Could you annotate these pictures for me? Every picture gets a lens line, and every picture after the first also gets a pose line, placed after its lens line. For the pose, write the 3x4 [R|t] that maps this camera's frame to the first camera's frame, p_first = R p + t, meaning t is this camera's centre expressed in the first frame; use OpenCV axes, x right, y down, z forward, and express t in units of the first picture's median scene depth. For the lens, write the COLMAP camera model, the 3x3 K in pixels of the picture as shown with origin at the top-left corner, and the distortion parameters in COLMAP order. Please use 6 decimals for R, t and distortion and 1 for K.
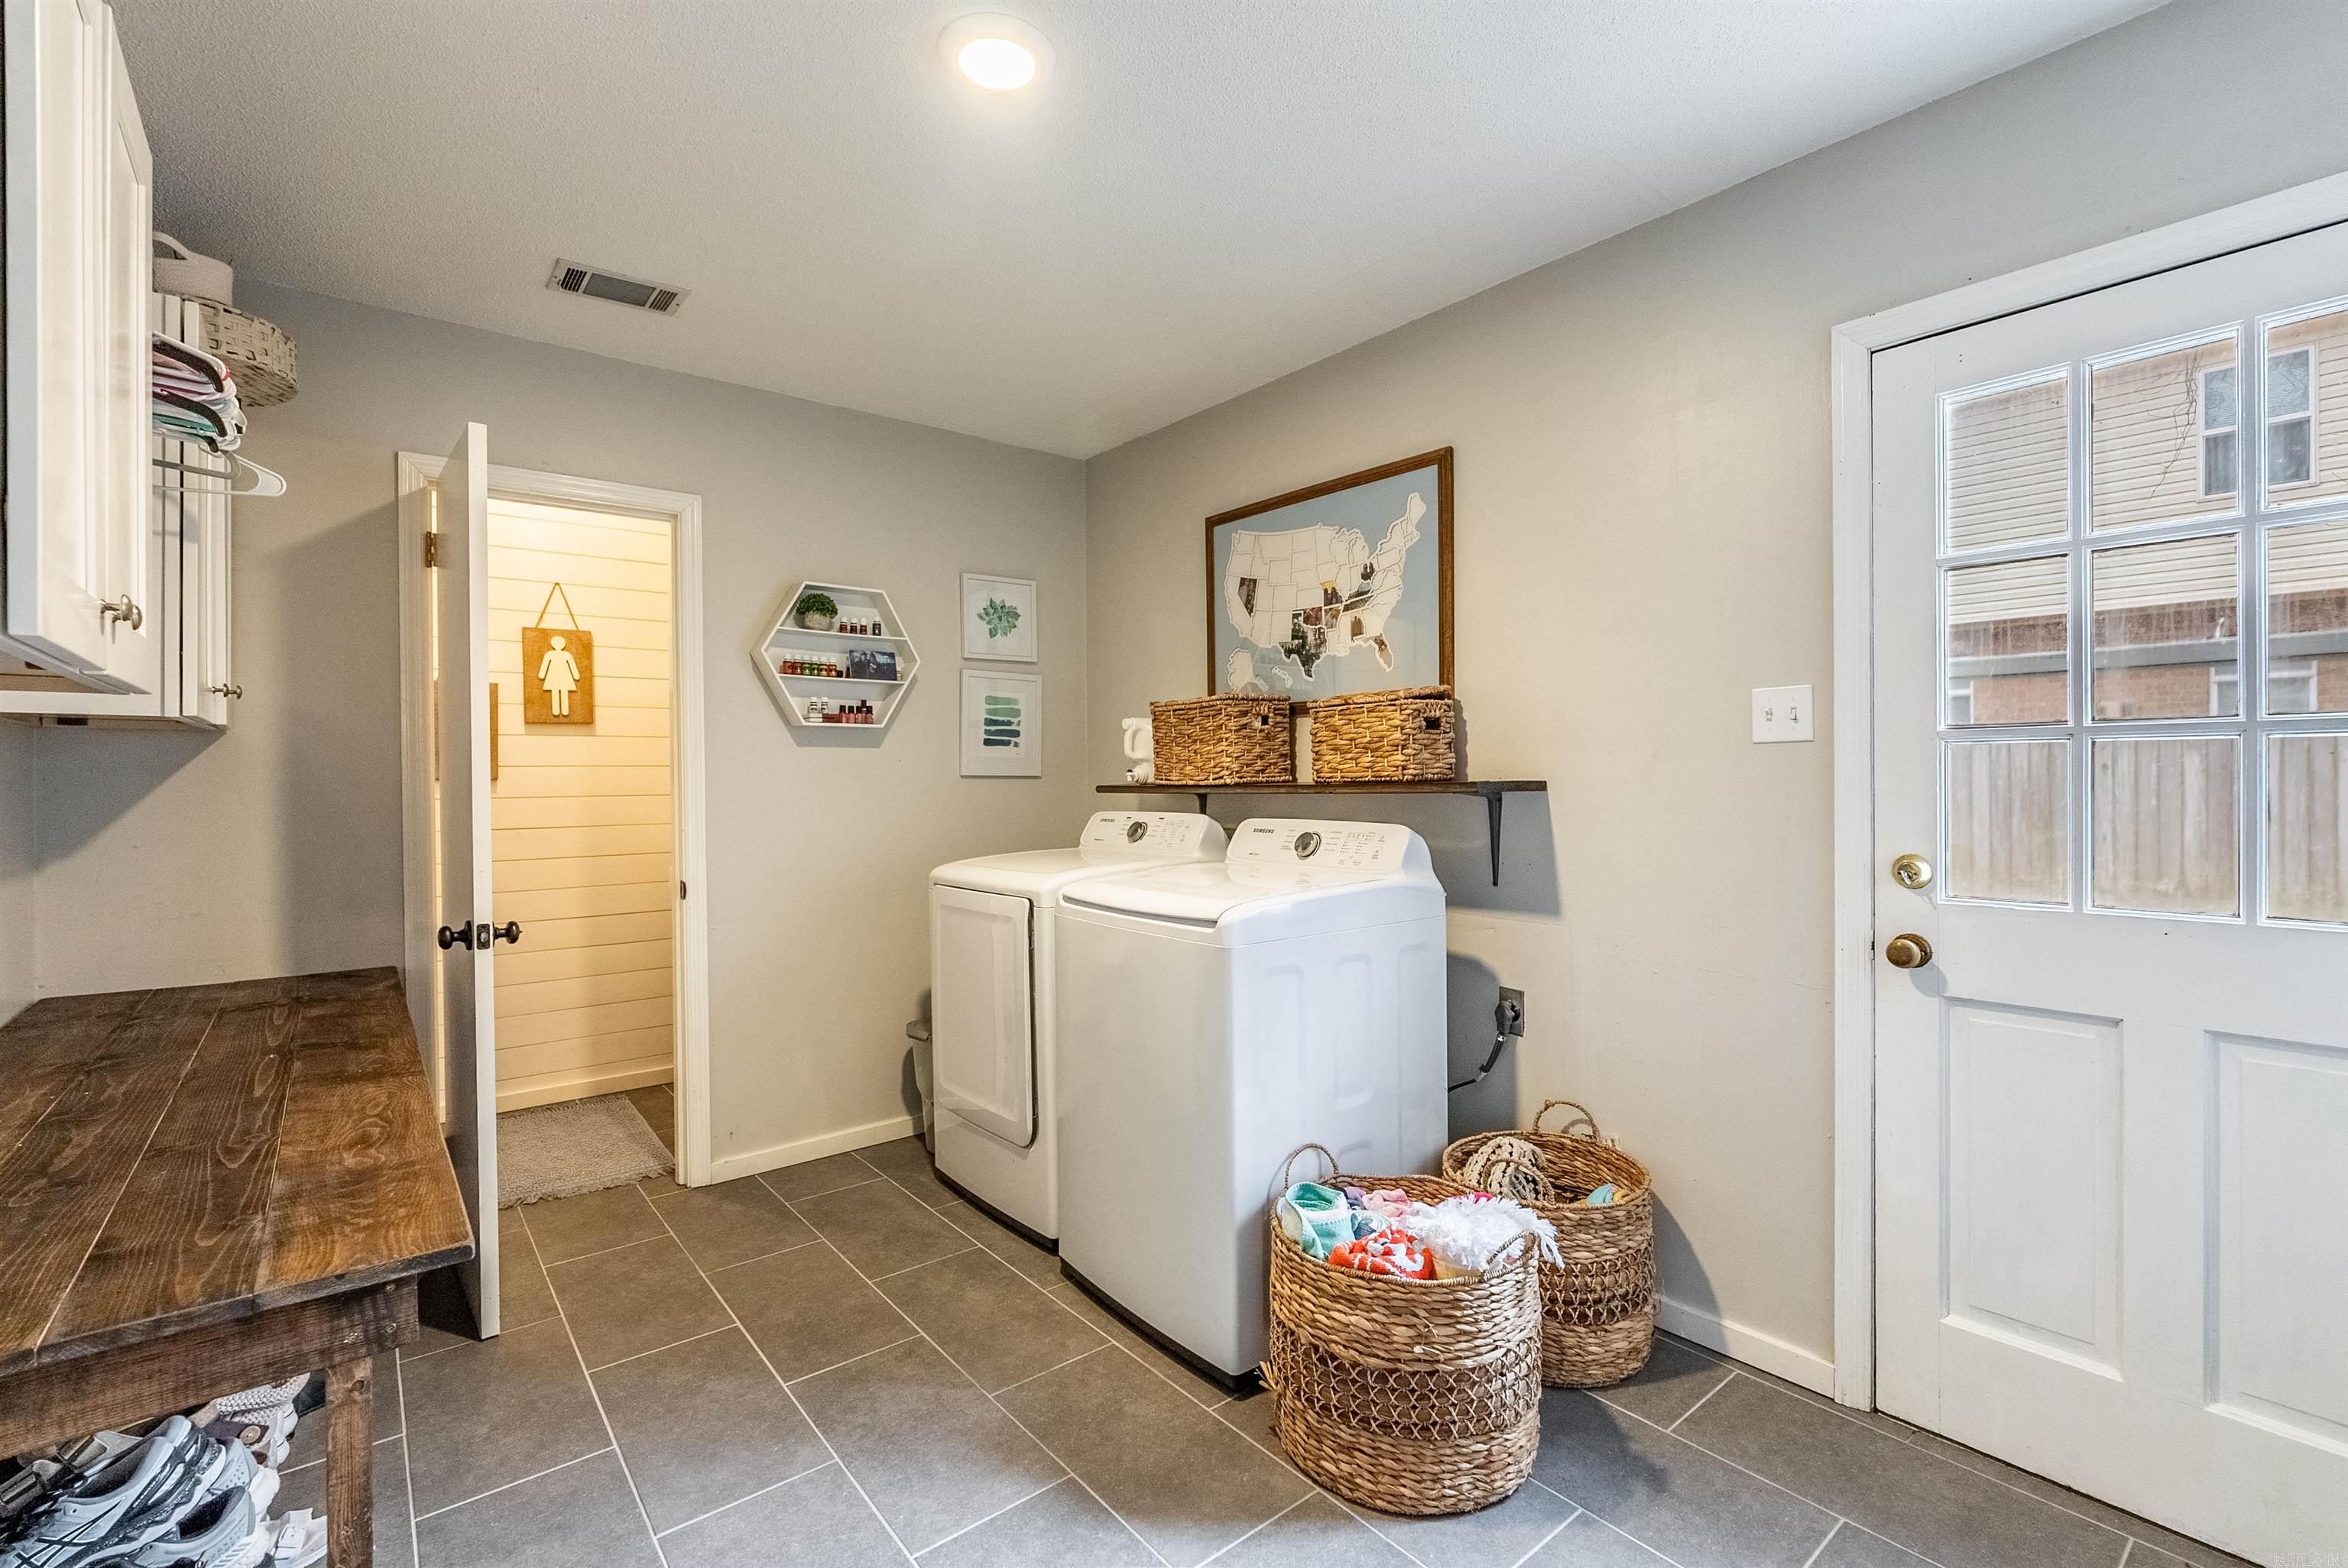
lens RADIAL K [[1040.5, 0, 1176.5], [0, 1040.5, 778.7], [0, 0, 1]] dist [-0.003760, -0.000703]
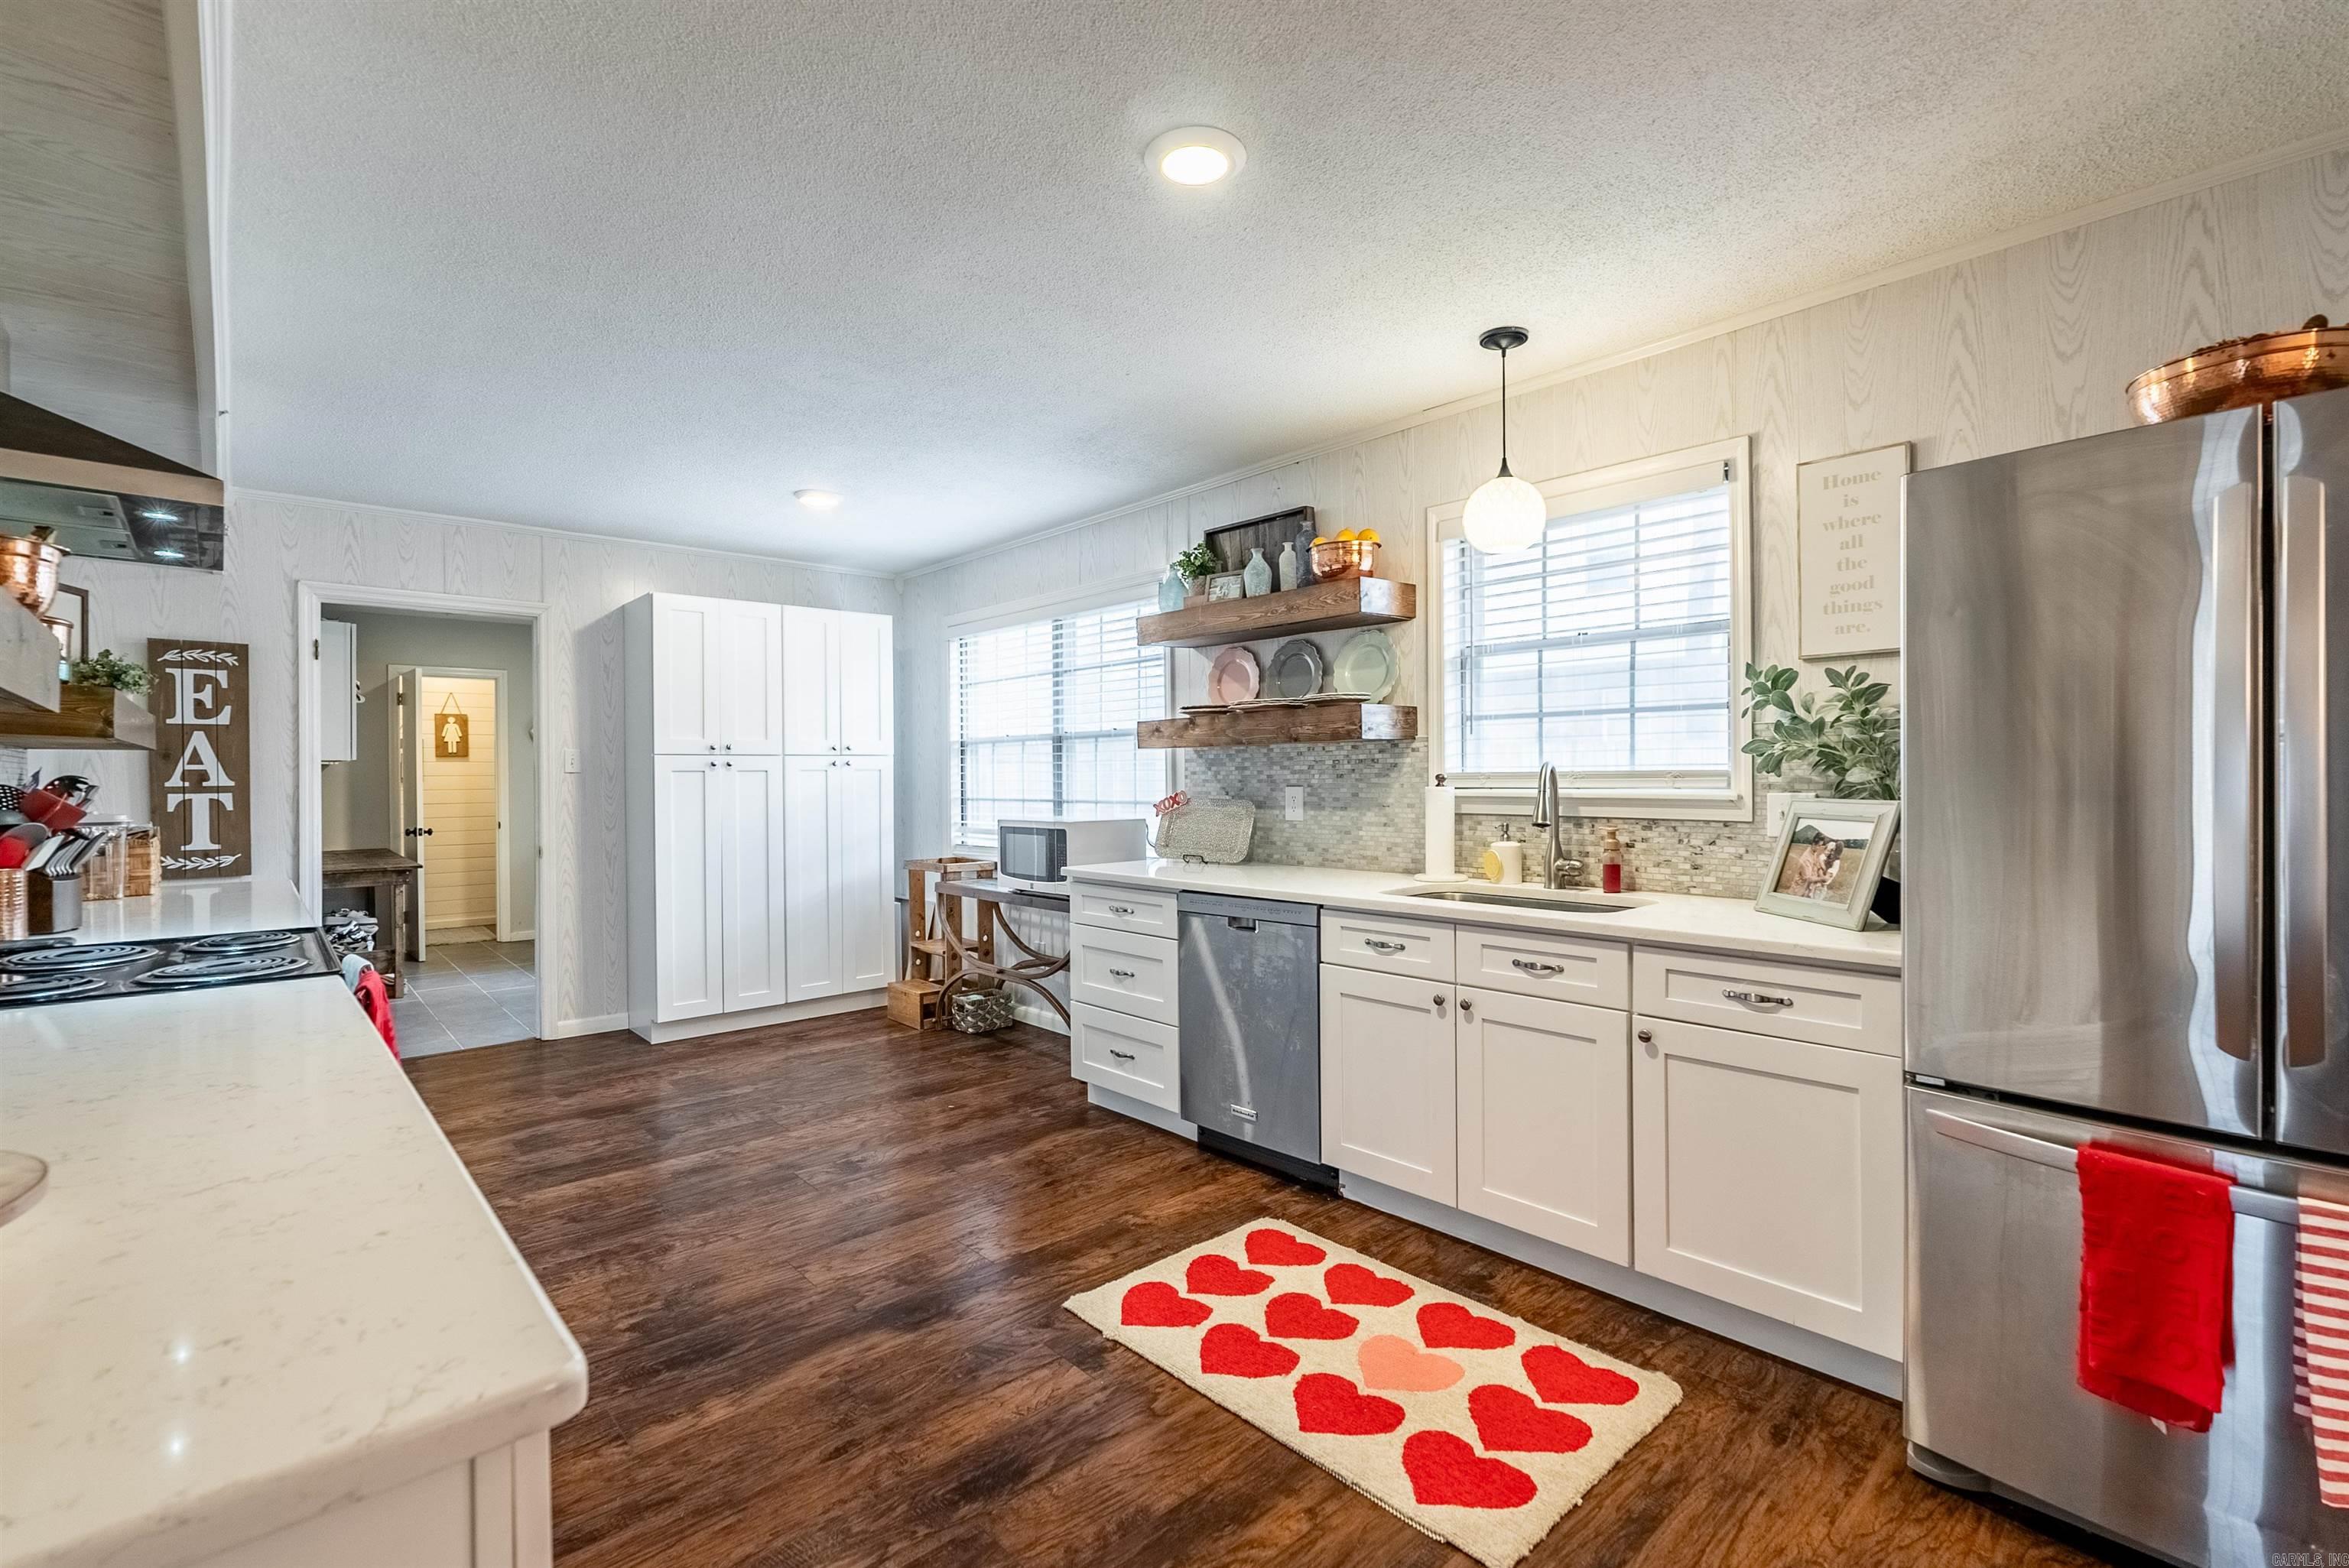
lens RADIAL K [[1040.9, 0, 1177.0], [0, 1040.9, 778.7], [0, 0, 1]] dist [-0.003760, -0.000703]
pose [[0.998405, 0.000197, 0.056451, 0.833732], [0.000151, 0.999981, -0.006172, 0.007906], [-0.056451, 0.006171, 0.998386, -1.312605]]
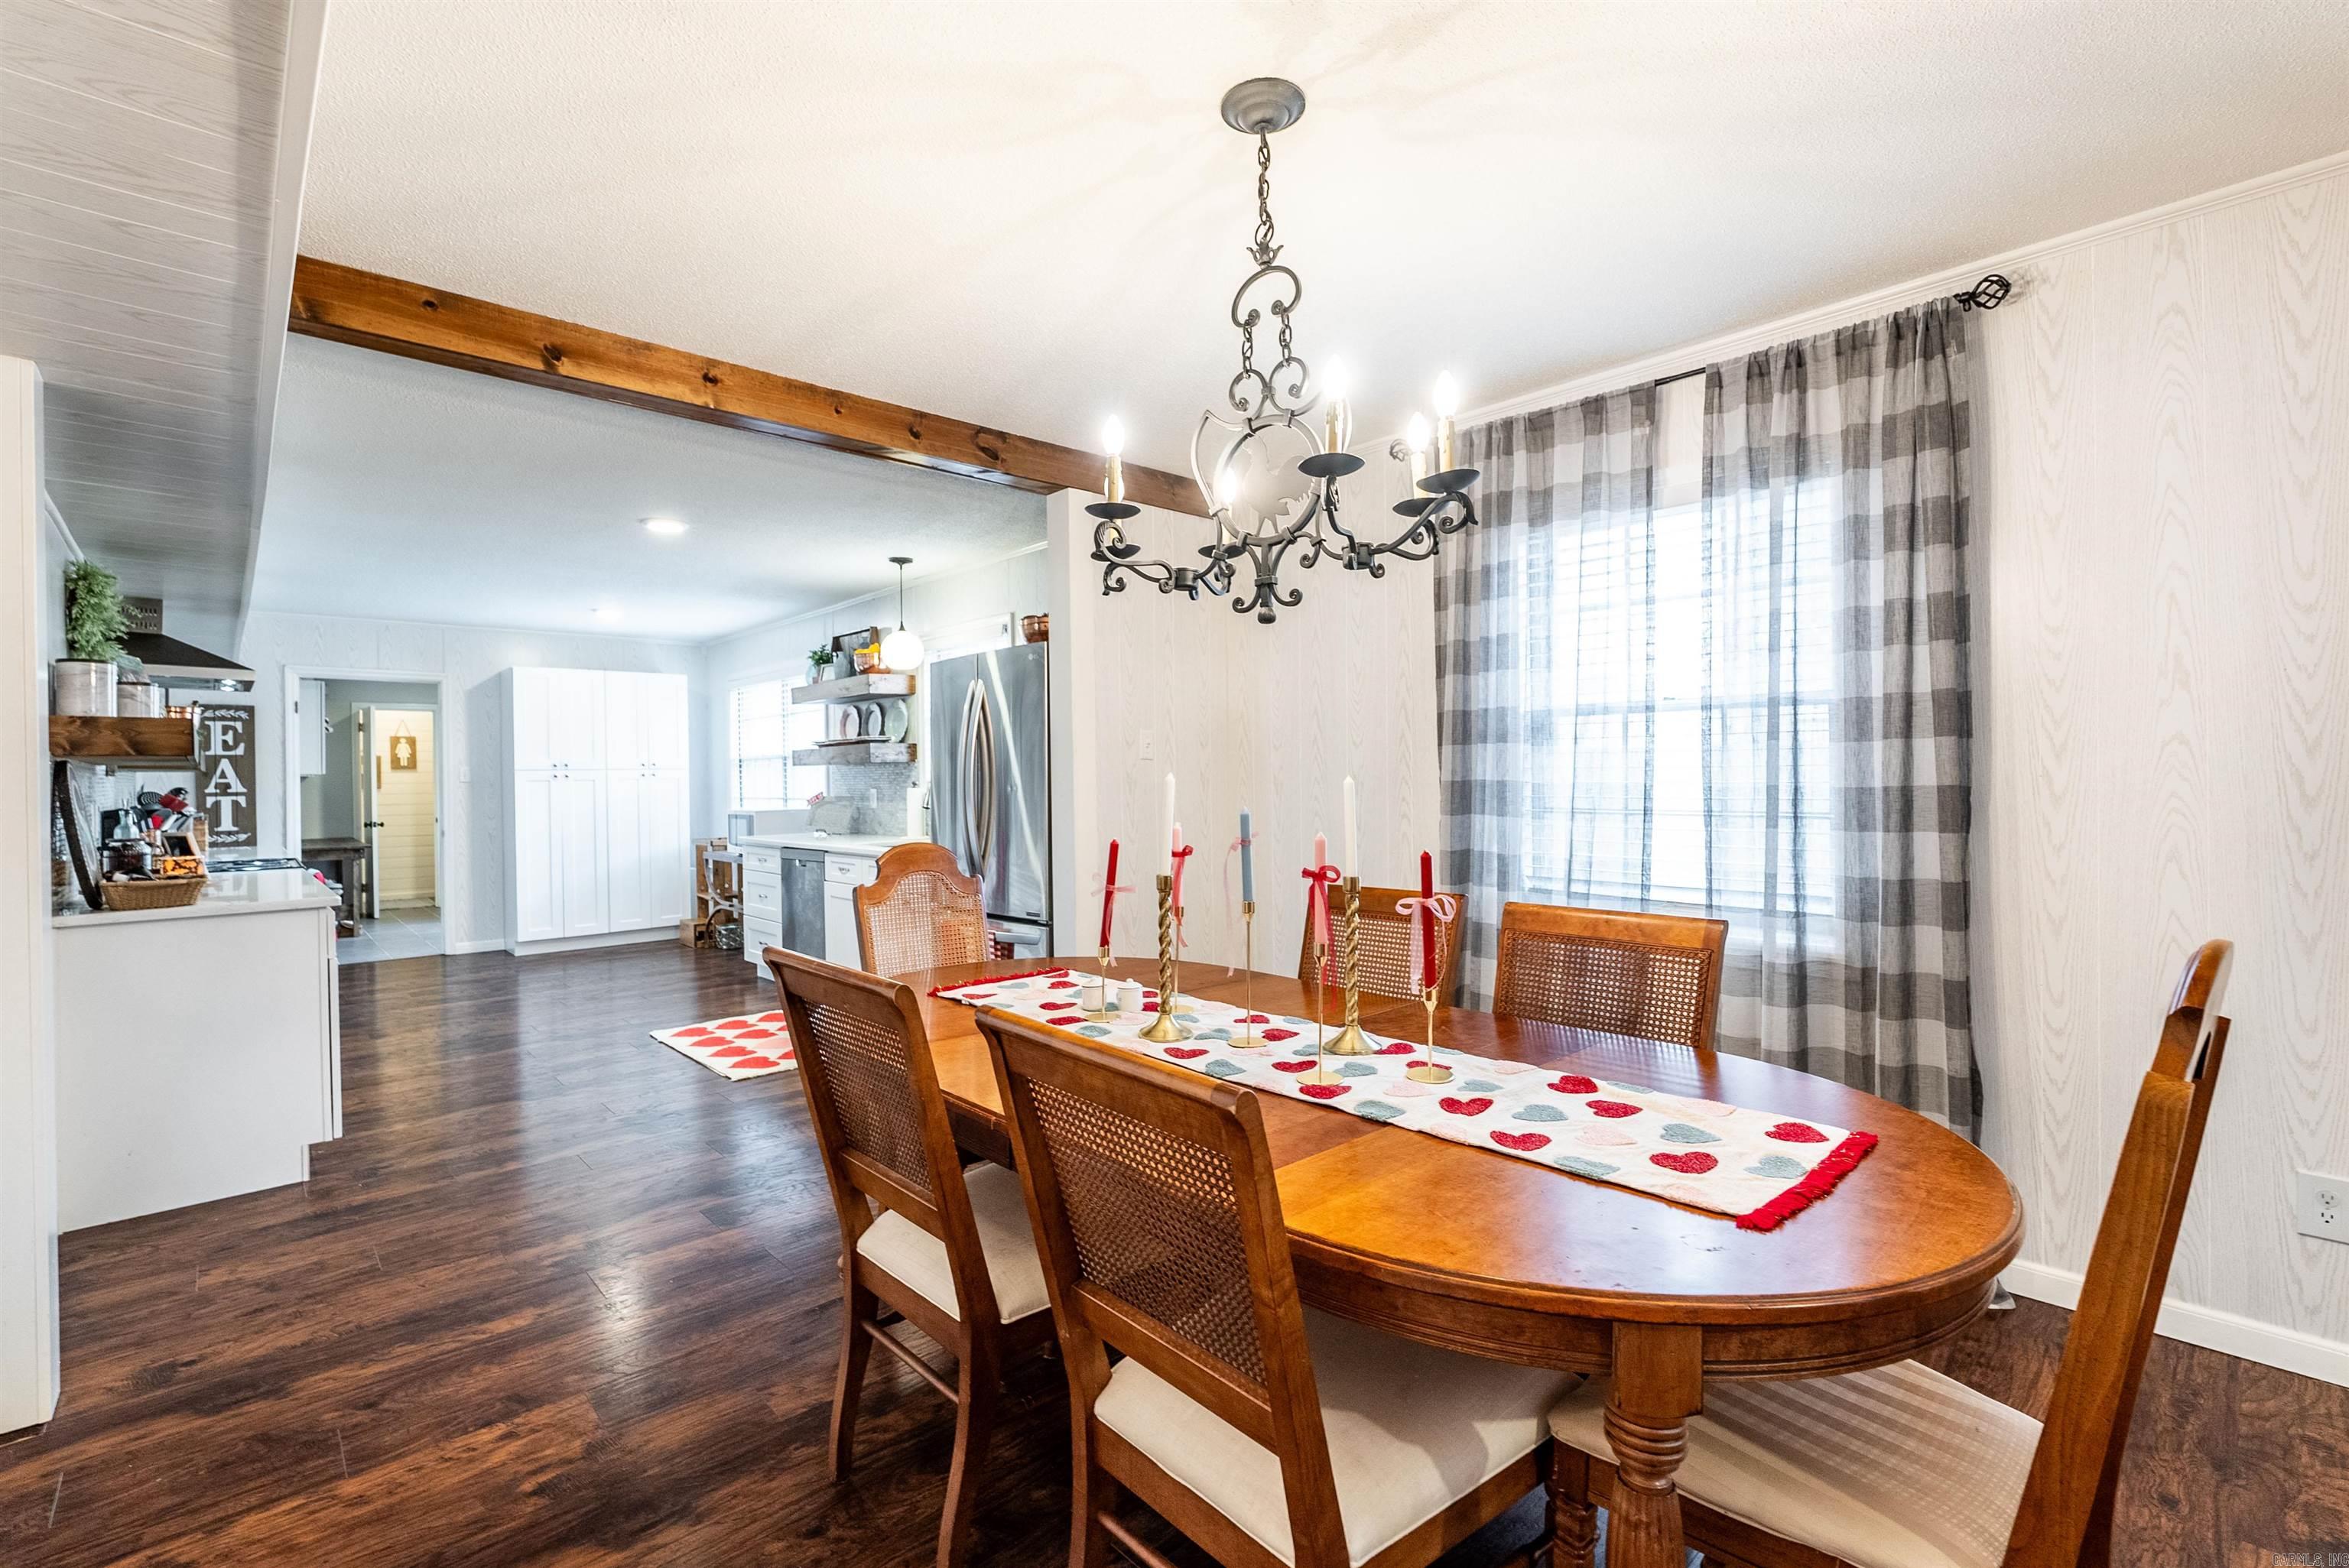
lens RADIAL K [[1036.8, 0, 1180.5], [0, 1036.8, 779.3], [0, 0, 1]] dist [-0.004892, -0.000603]
pose [[0.997661, -0.005356, 0.068142, 1.389673], [0.005820, 0.999961, -0.006611, 0.007984], [-0.068104, 0.006993, 0.997654, -2.050720]]
